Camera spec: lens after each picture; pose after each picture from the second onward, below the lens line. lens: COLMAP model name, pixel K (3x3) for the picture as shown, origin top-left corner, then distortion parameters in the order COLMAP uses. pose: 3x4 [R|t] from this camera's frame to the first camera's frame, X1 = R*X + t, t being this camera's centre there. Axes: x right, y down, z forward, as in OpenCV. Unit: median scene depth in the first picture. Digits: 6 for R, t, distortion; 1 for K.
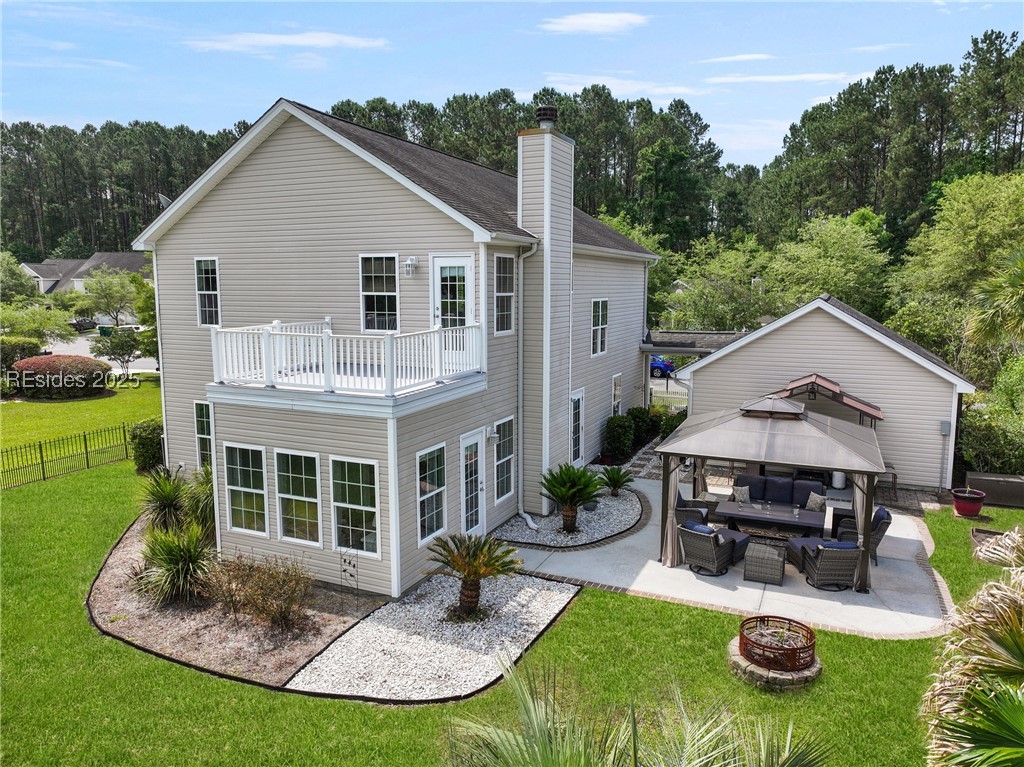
lens RADIAL K [[716.9, 0, 512.0], [0, 716.9, 383.5], [0, 0, 1]] dist [0.005010, 0.004181]
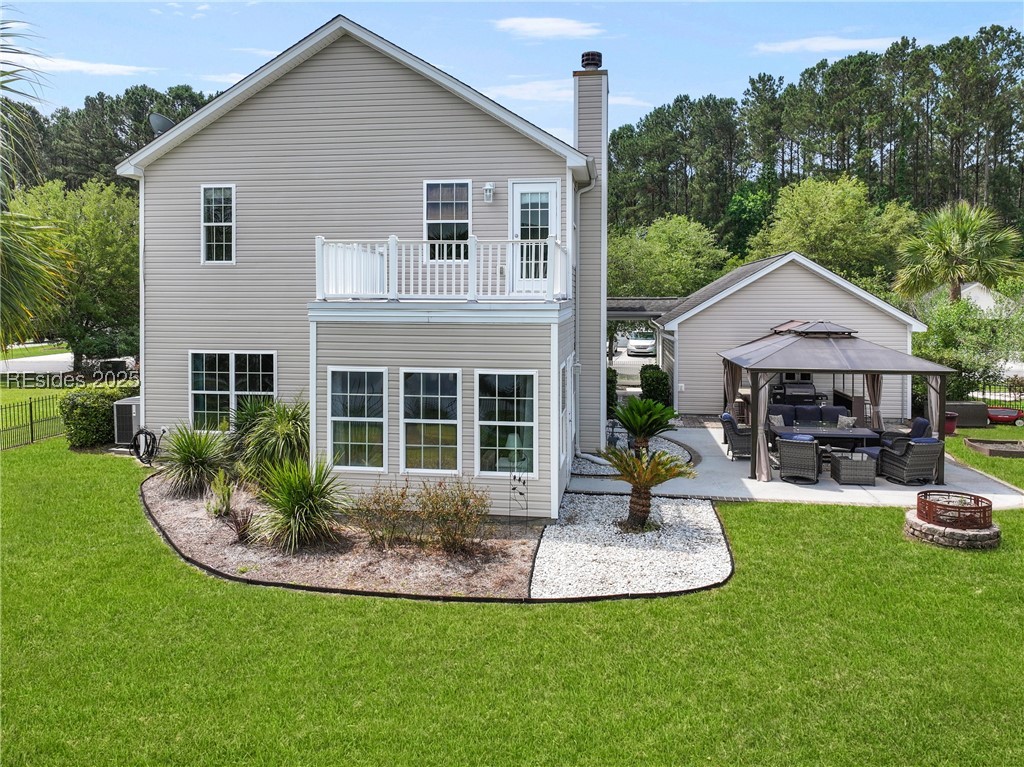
lens RADIAL K [[744.3, 0, 512.0], [0, 744.3, 313.3], [0, 0, 1]] dist [-0.000245, 0.003316]
pose [[0.958770, -0.001825, 0.284177, -0.383020], [0.035581, 0.992881, -0.113669, 0.110618], [-0.281947, 0.119094, 0.952010, 0.051743]]
